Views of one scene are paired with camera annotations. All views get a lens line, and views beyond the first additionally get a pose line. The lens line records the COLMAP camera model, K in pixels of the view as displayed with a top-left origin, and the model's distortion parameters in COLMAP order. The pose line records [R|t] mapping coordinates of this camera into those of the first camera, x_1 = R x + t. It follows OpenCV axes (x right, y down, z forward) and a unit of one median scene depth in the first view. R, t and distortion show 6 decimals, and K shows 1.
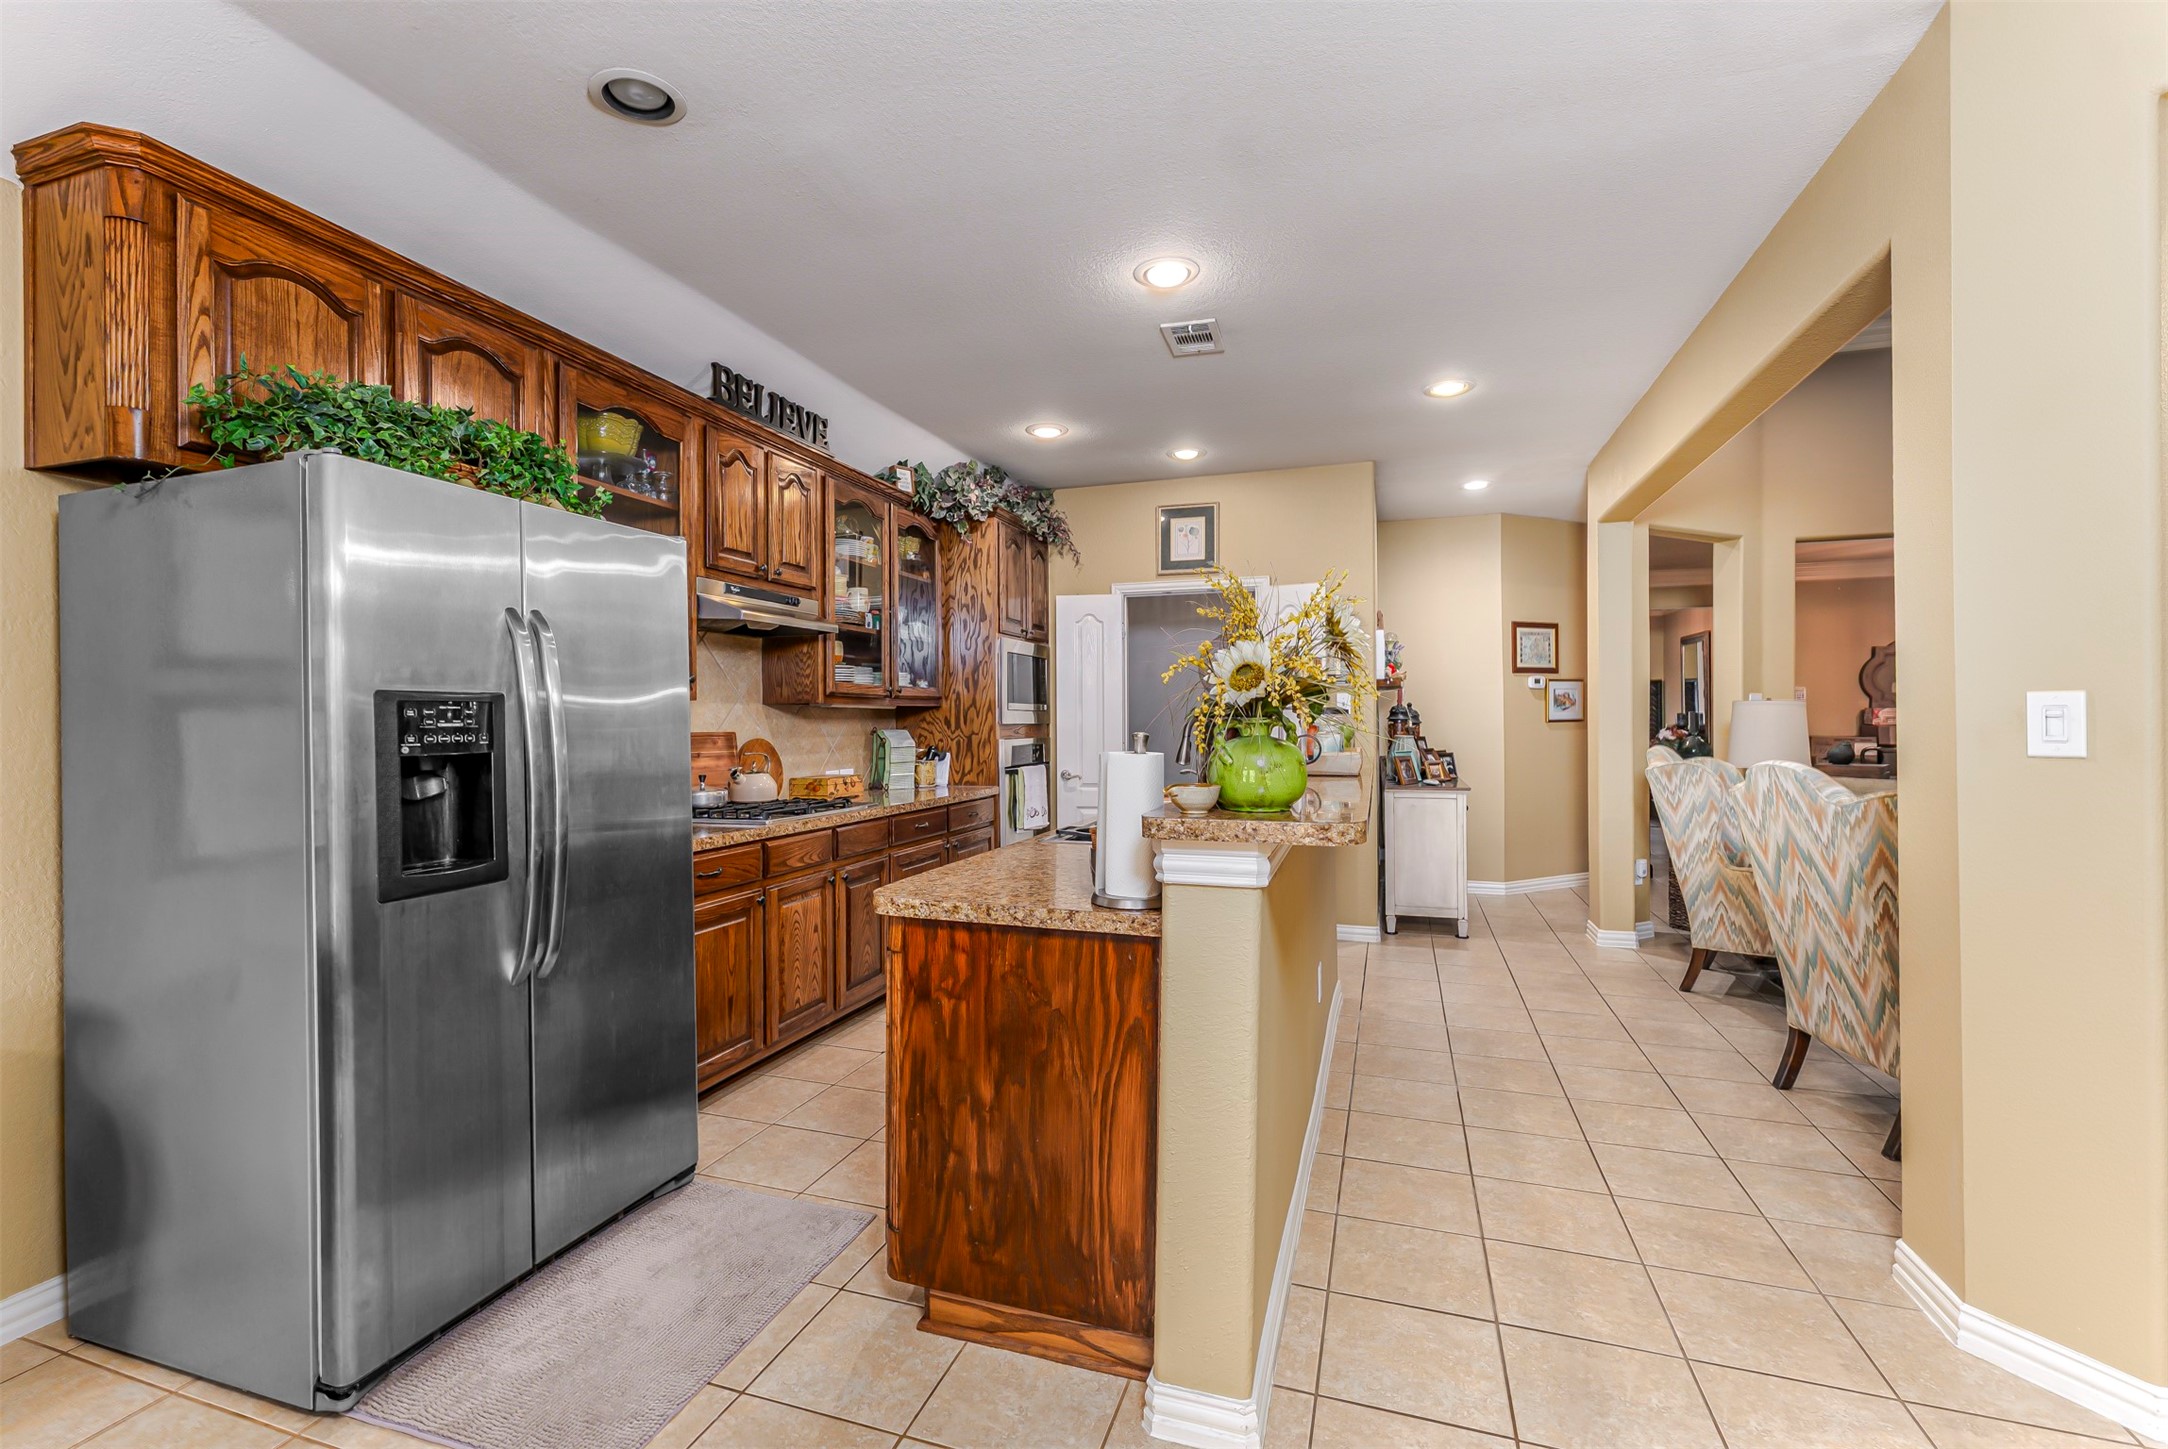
lens RADIAL K [[946.8, 0, 1141.4], [0, 946.8, 717.5], [0, 0, 1]] dist [-0.000988, -0.000056]
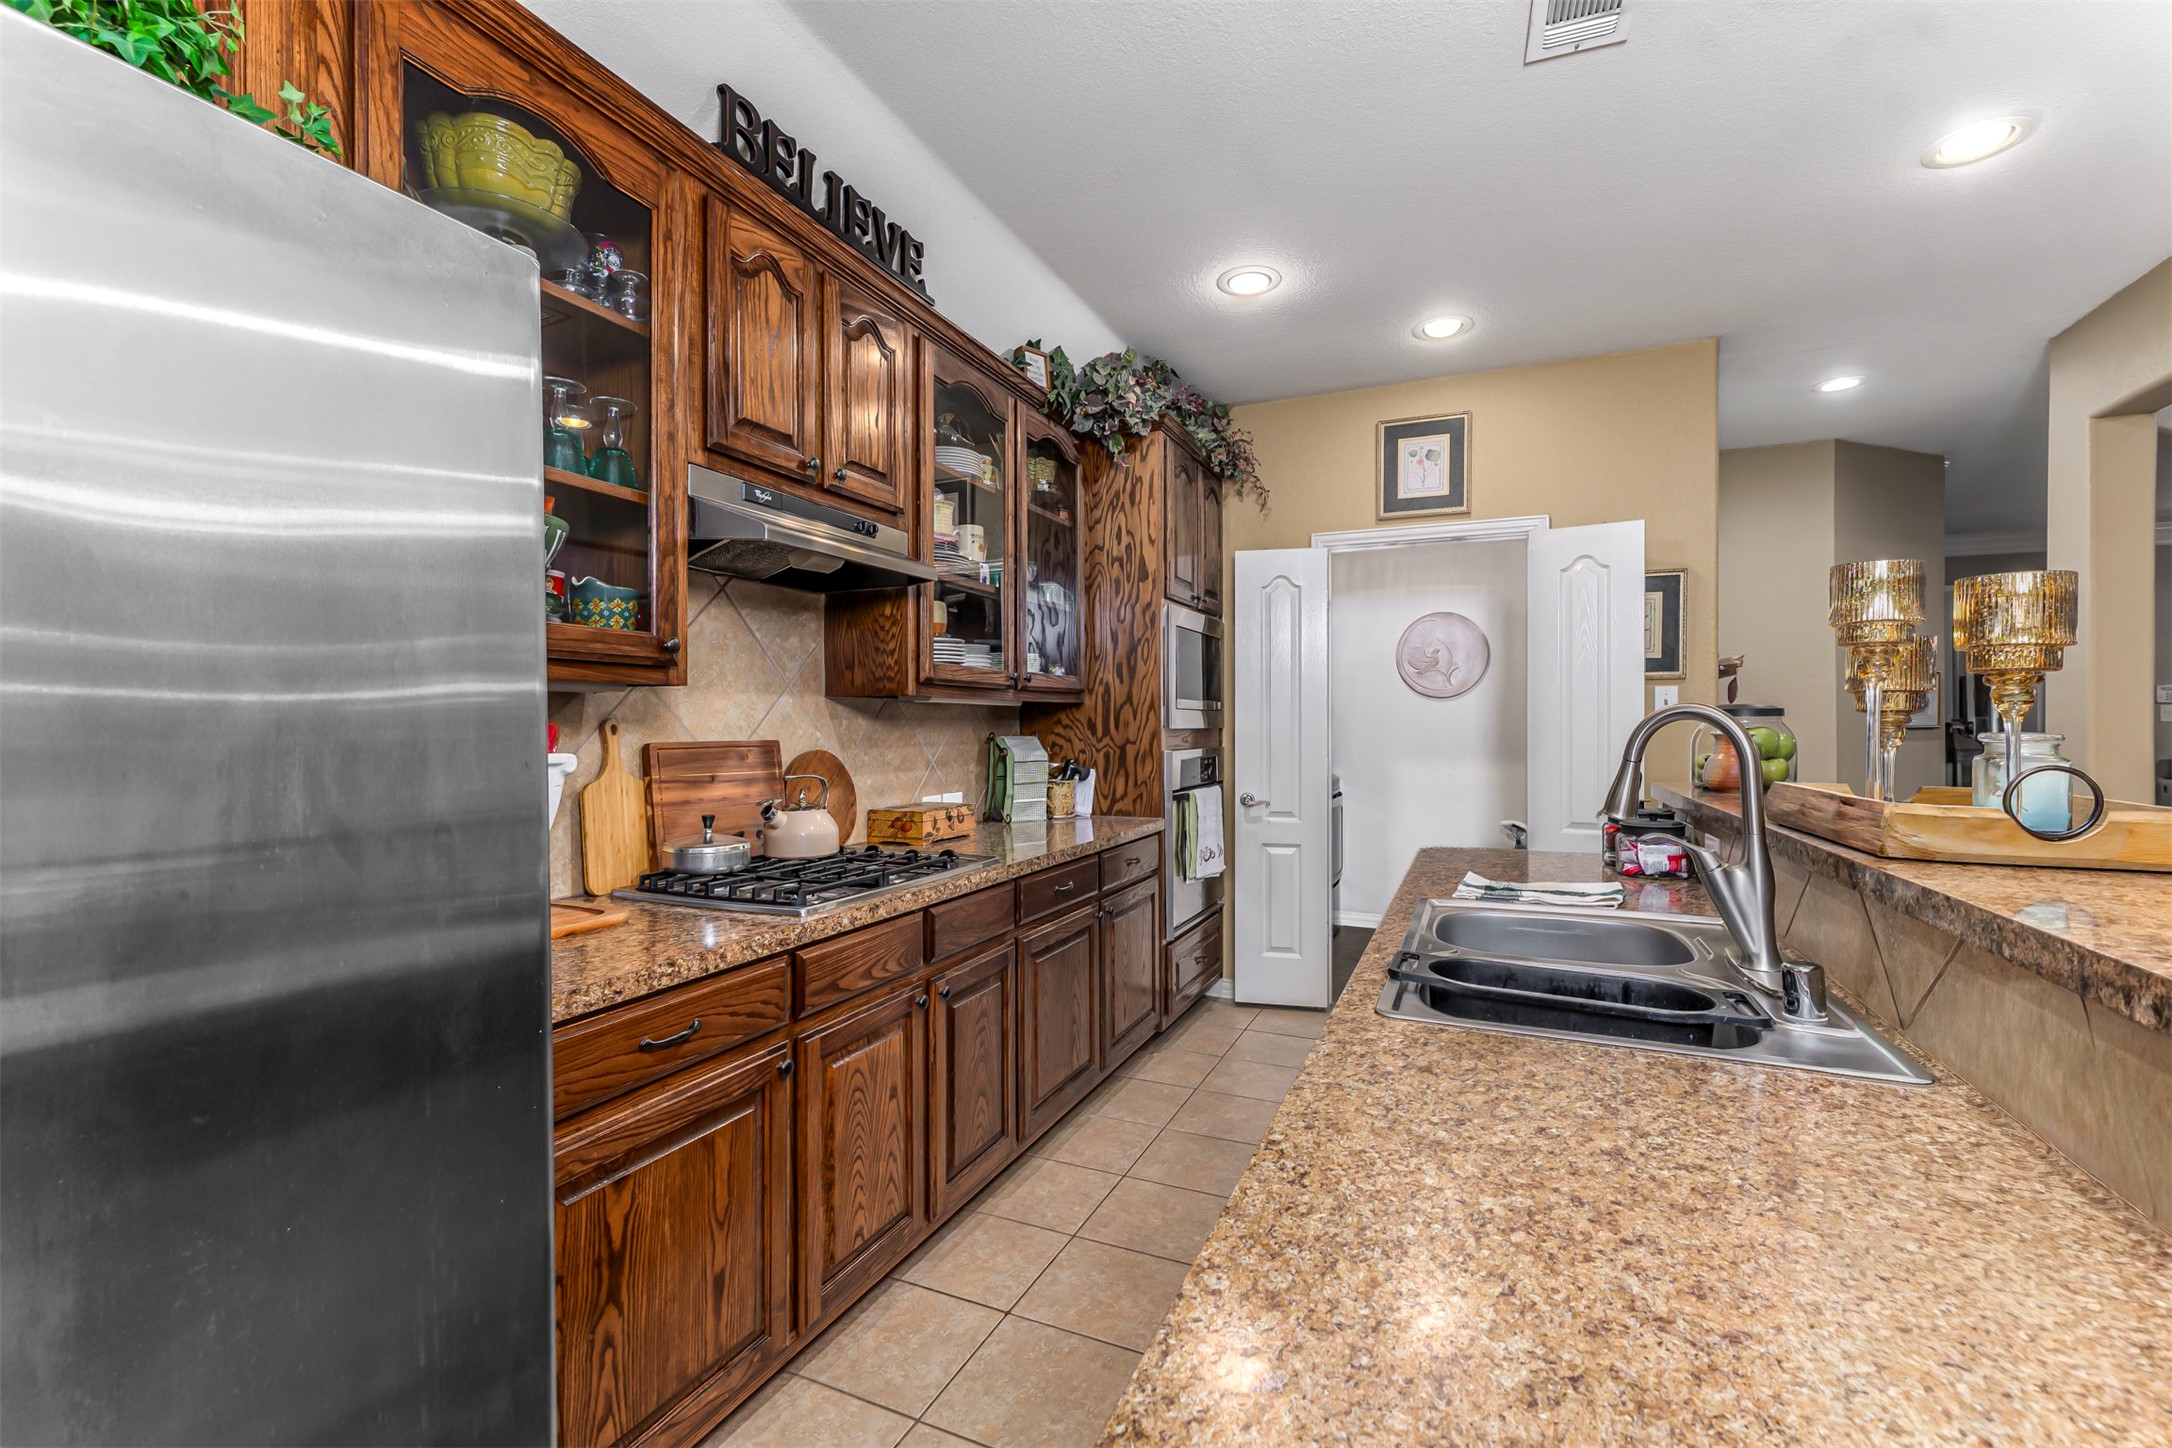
lens RADIAL K [[916.8, 0, 1087.1], [0, 916.8, 726.1], [0, 0, 1]] dist [0.001179, 0.000150]
pose [[0.986443, 0.006484, -0.163974, -0.115202], [-0.005341, 0.999958, 0.007408, 0.000208], [0.164015, -0.006432, 0.986437, 0.390629]]
